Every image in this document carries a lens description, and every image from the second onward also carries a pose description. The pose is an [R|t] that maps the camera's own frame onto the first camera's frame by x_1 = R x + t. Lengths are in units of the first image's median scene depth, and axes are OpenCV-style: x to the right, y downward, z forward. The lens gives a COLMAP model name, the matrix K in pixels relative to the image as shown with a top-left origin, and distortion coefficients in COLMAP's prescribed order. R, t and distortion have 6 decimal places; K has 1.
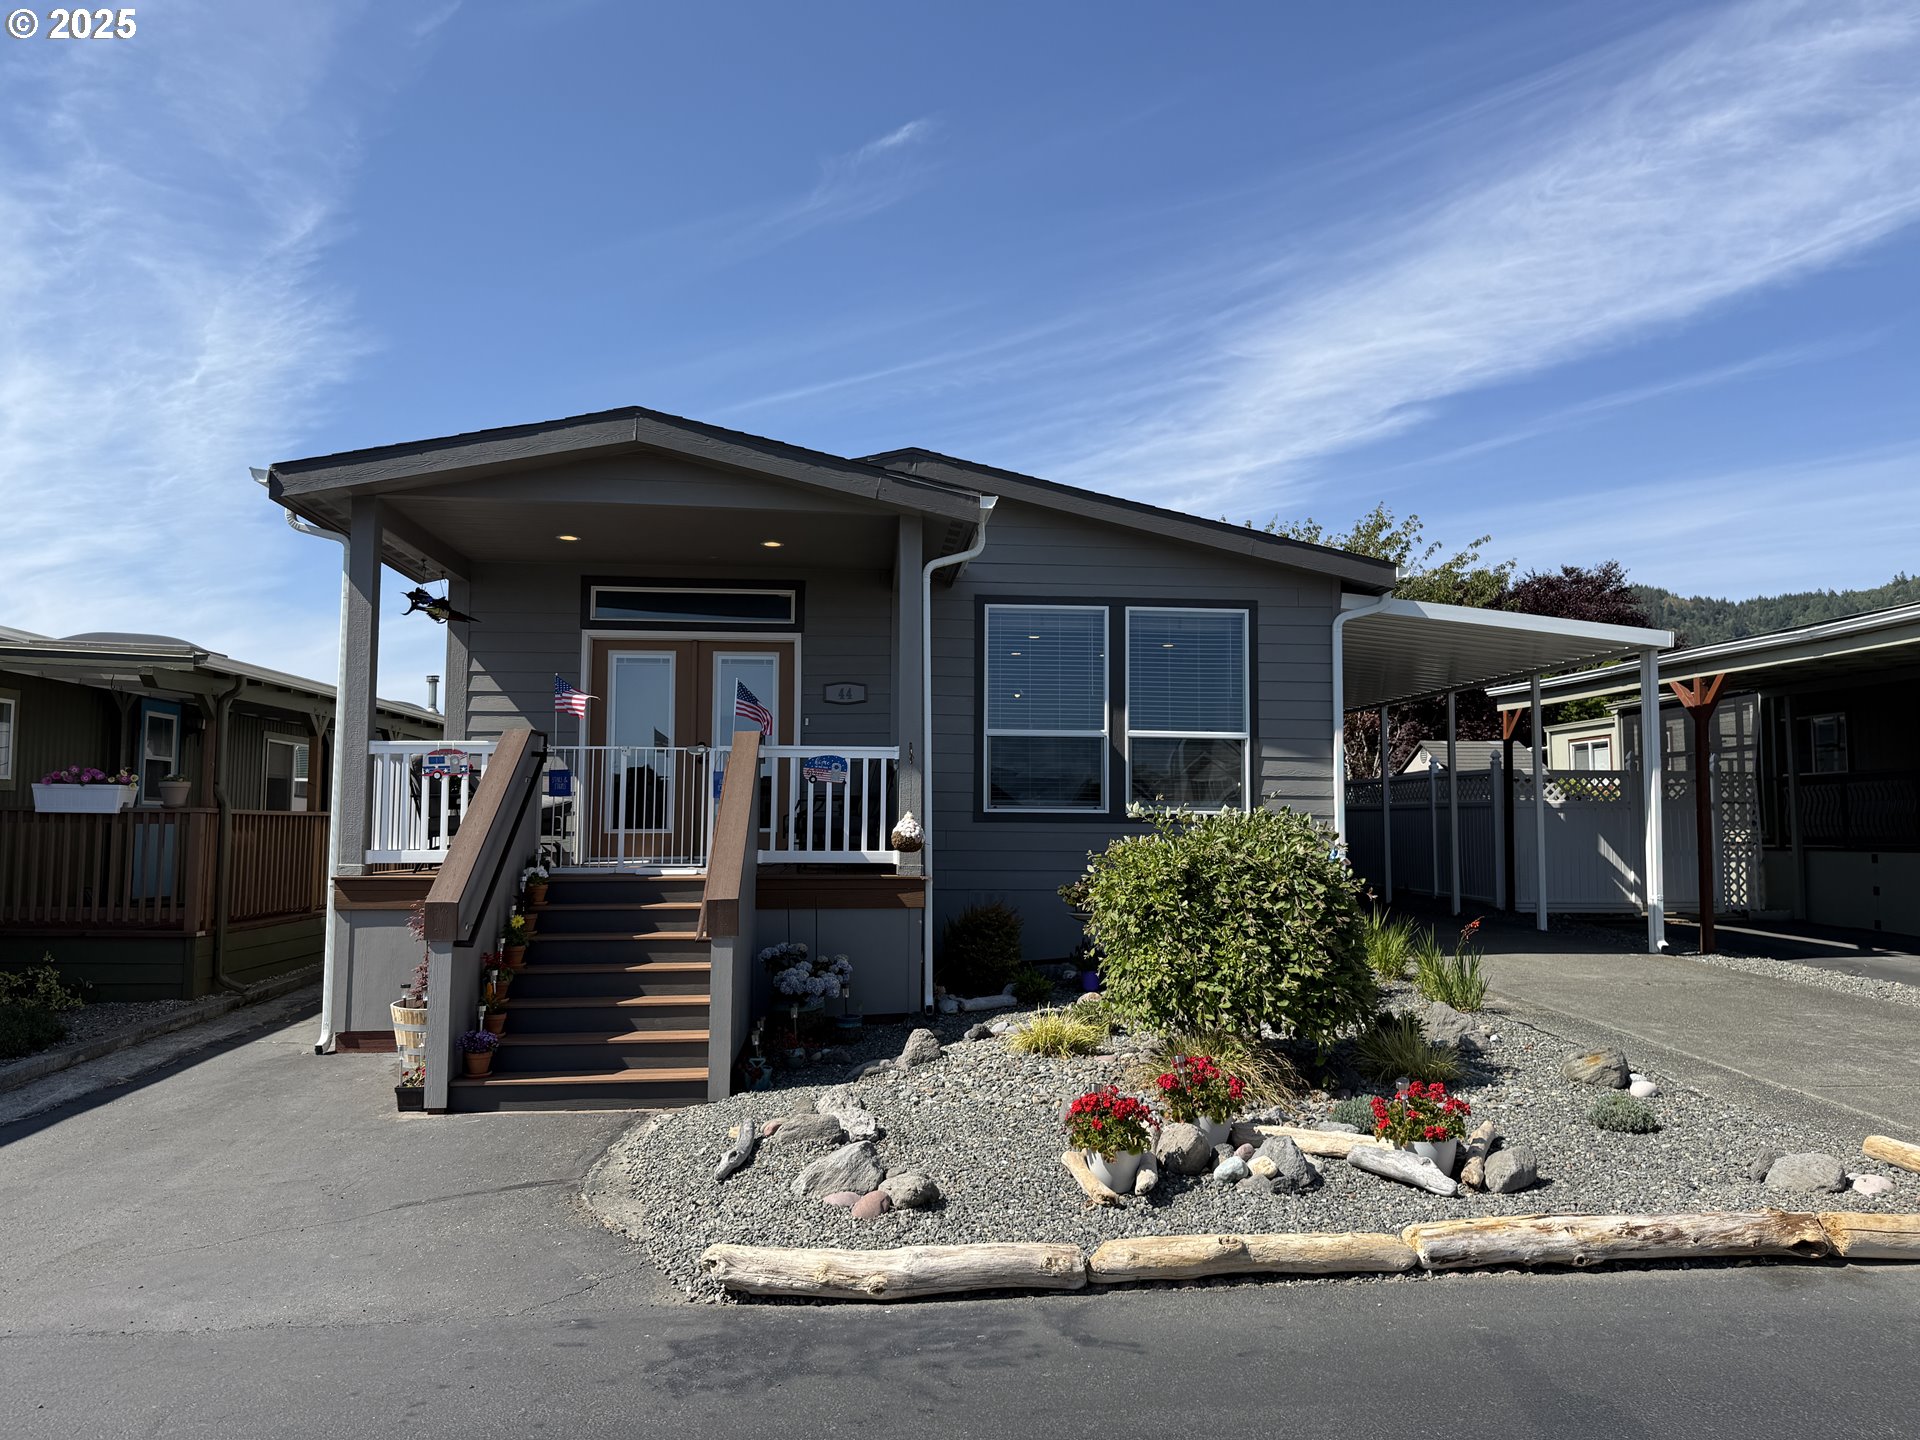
lens RADIAL K [[1358.1, 0, 963.7], [0, 1358.1, 696.0], [0, 0, 1]] dist [0.029548, -0.033510]
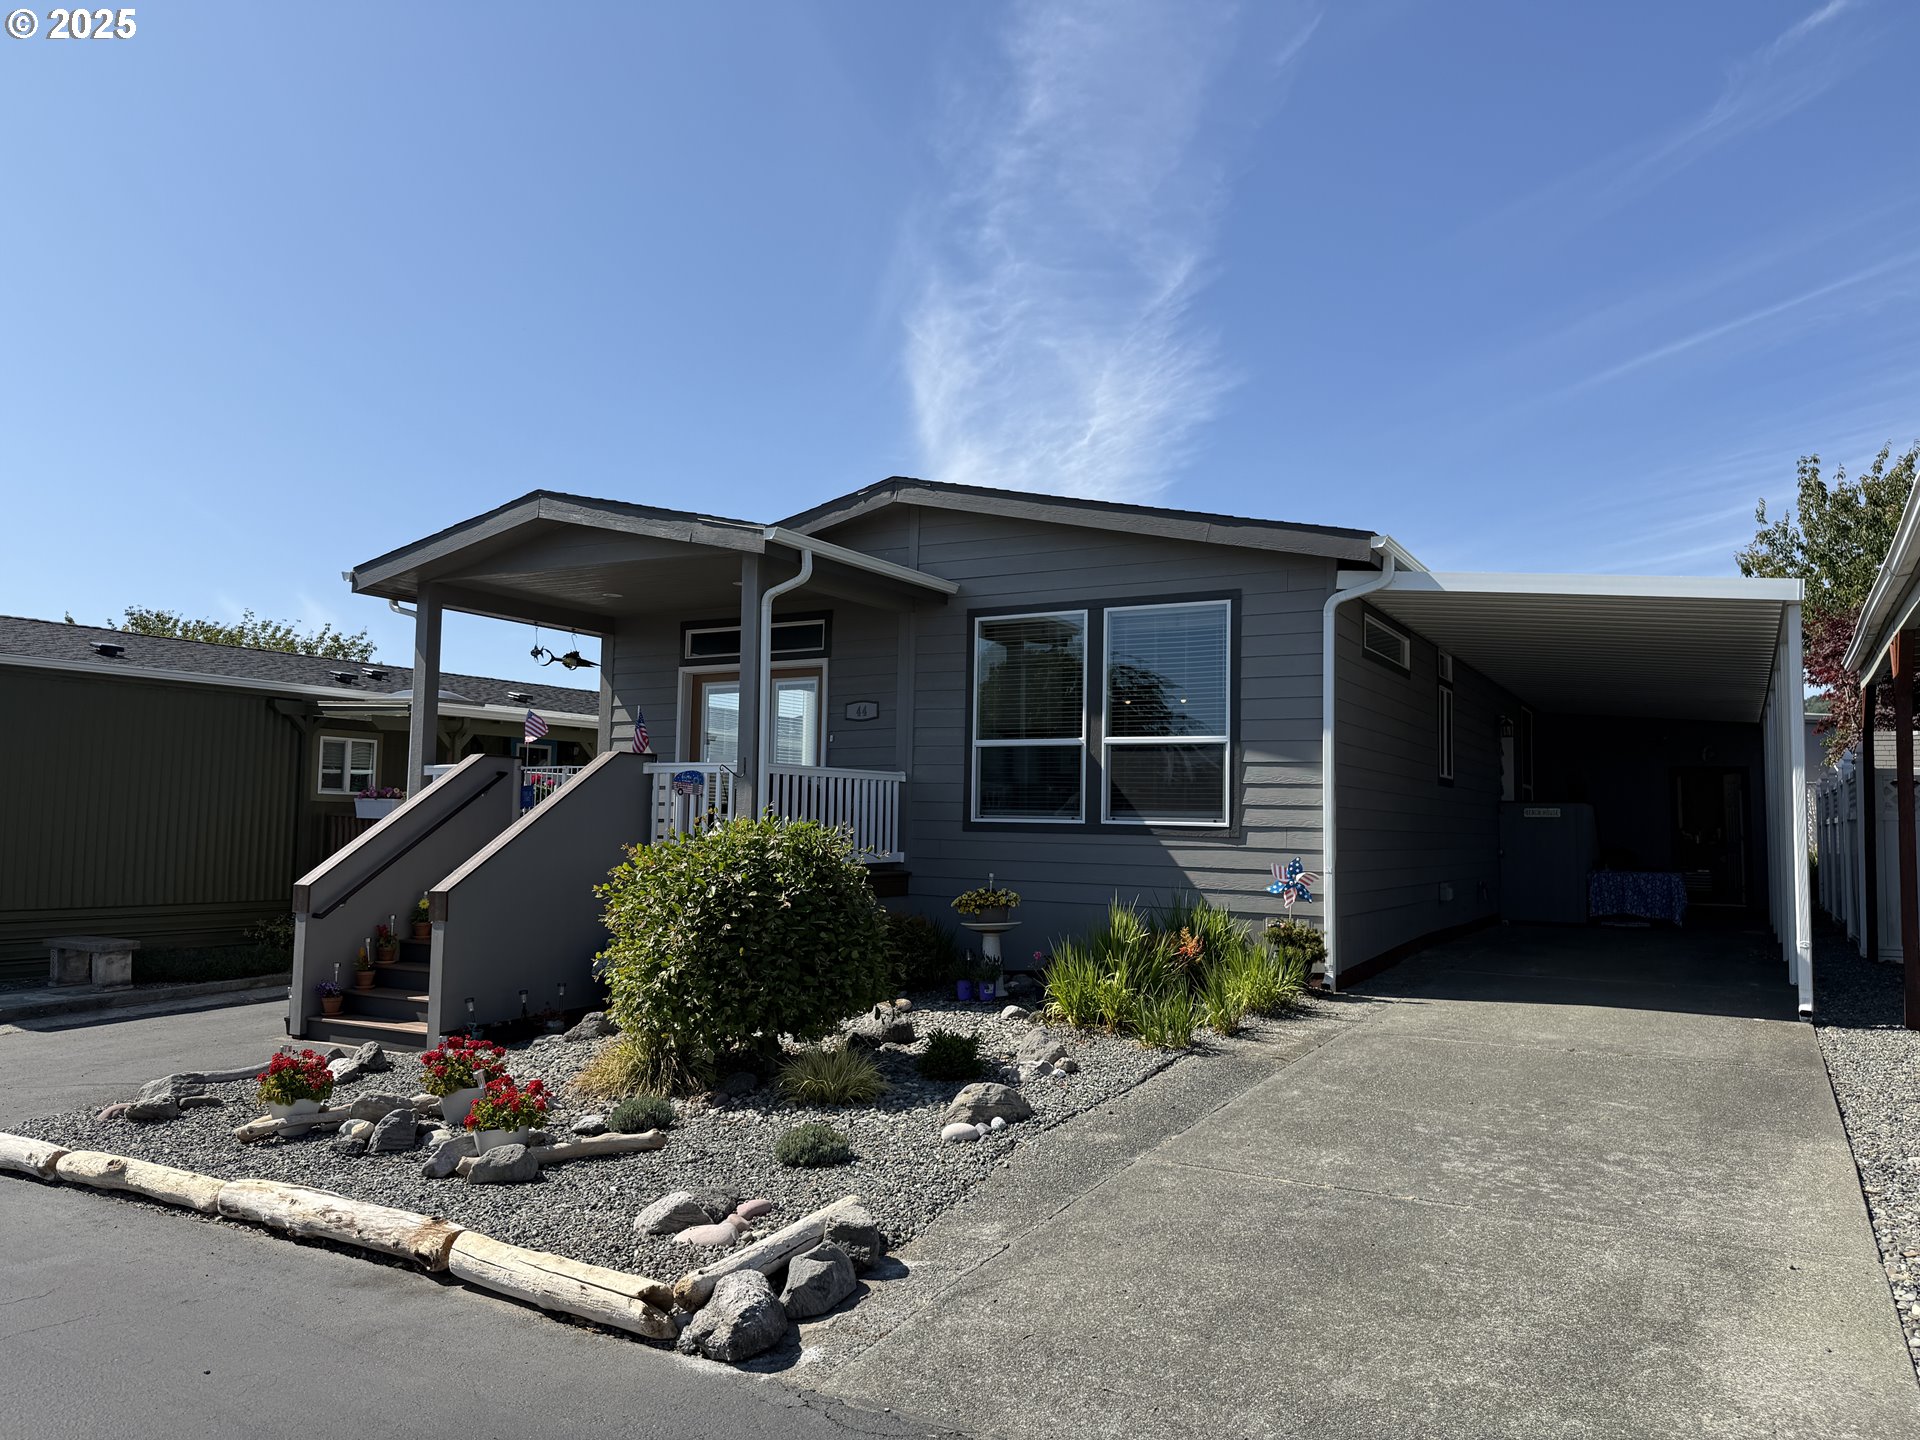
lens RADIAL K [[1358.1, 0, 1002.2], [0, 1358.1, 788.7], [0, 0, 1]] dist [0.029548, -0.033510]
pose [[0.820557, -0.008867, -0.571495, 0.596436], [0.045031, 0.997775, 0.049174, 0.010501], [0.569788, -0.066085, 0.819131, 0.170021]]
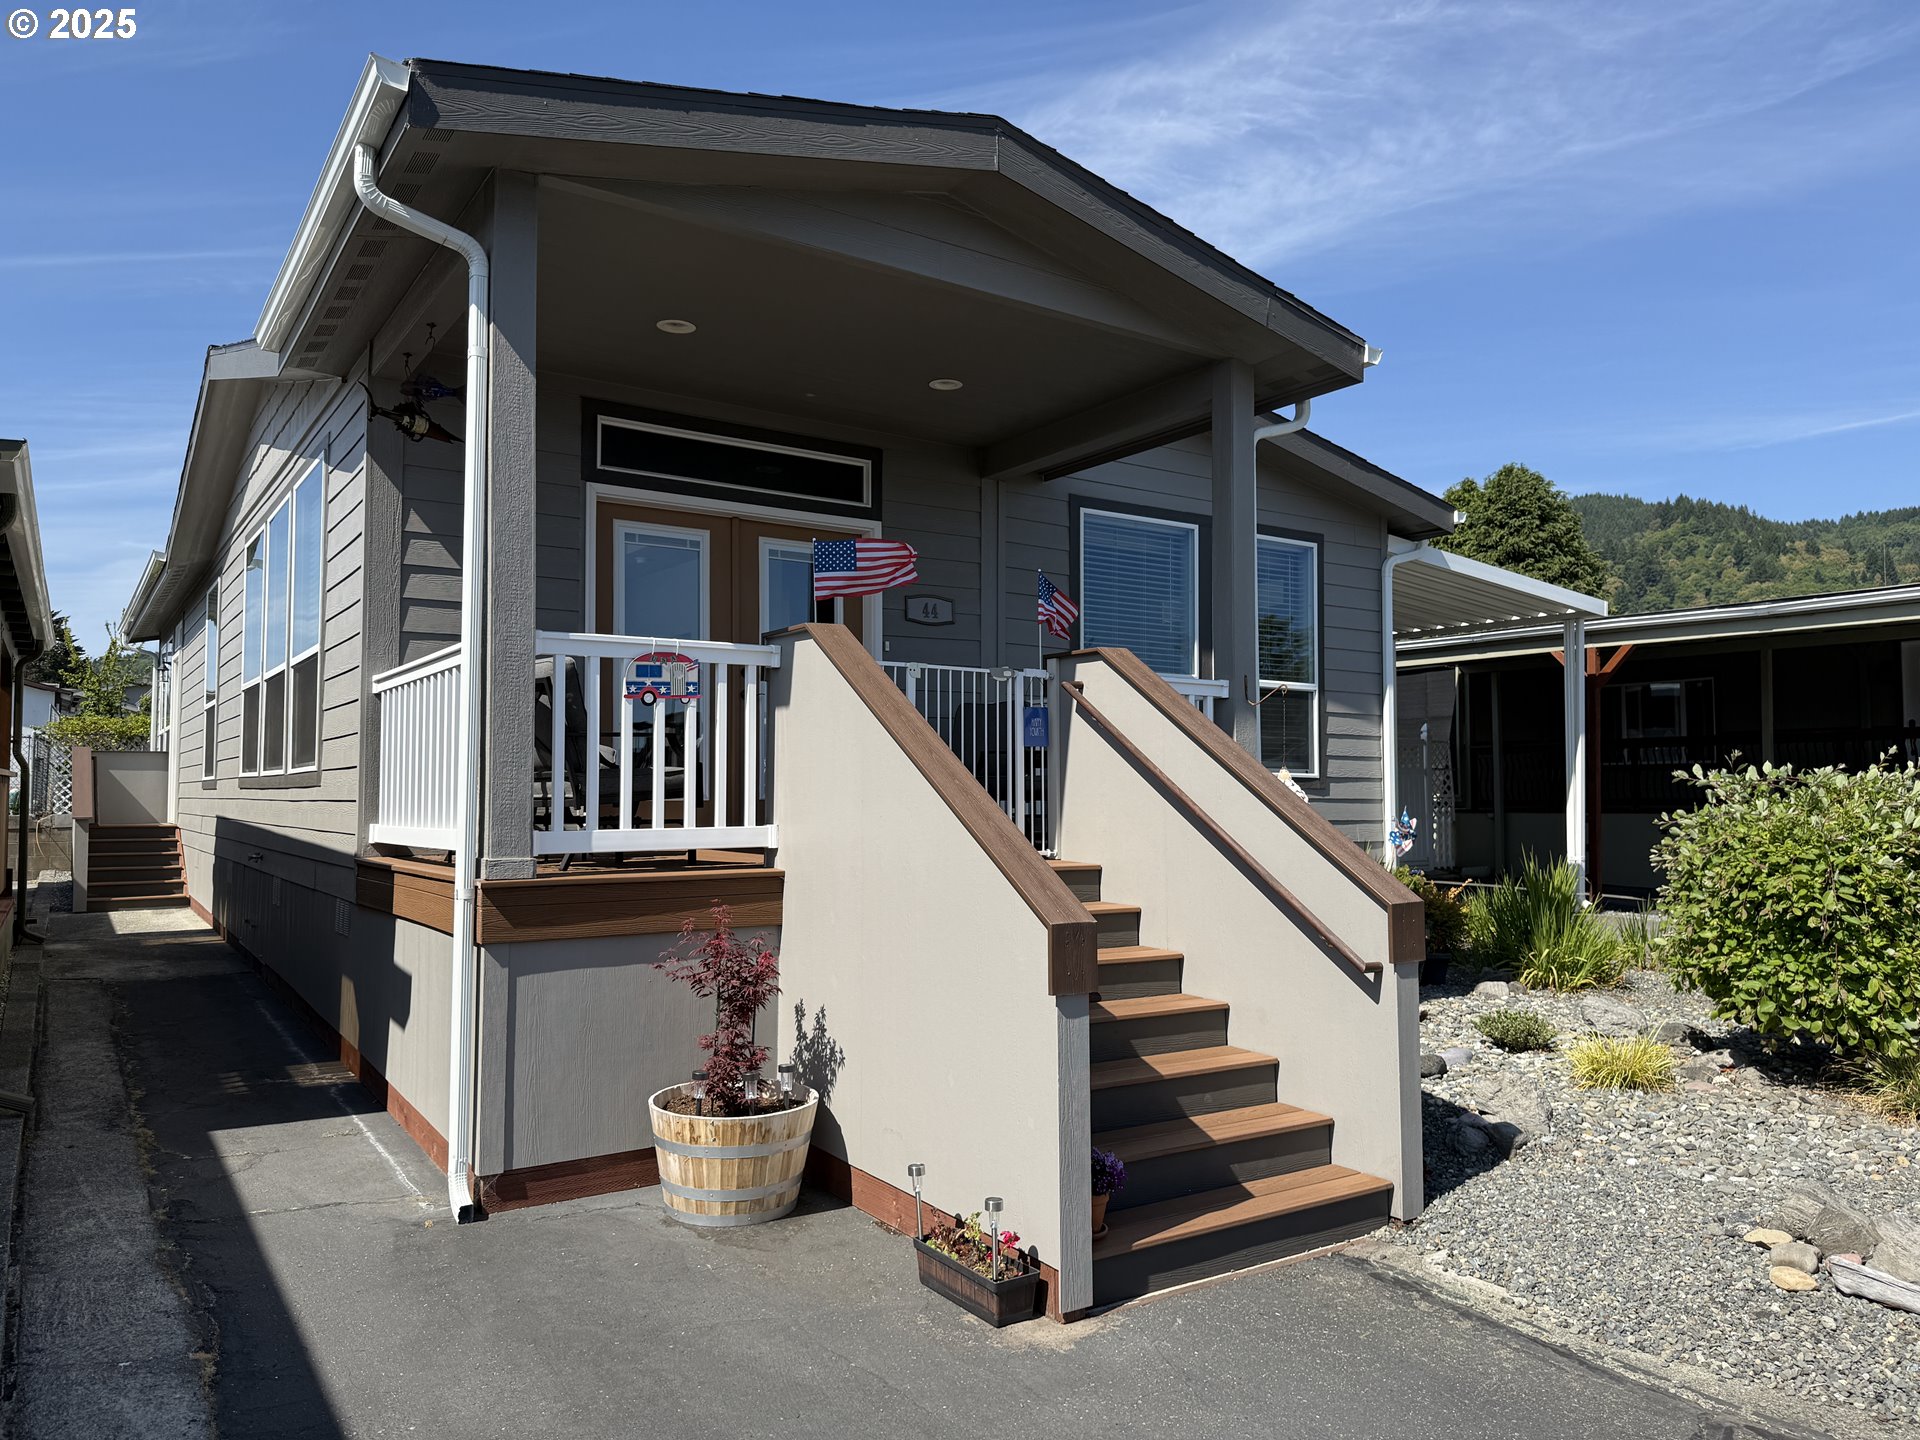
lens RADIAL K [[1358.1, 0, 963.5], [0, 1358.1, 723.3], [0, 0, 1]] dist [0.029548, -0.033510]
pose [[0.884707, 0.024705, 0.465493, -0.396713], [-0.045685, 0.998382, 0.033842, 0.032498], [-0.463904, -0.051206, 0.884404, 0.325427]]
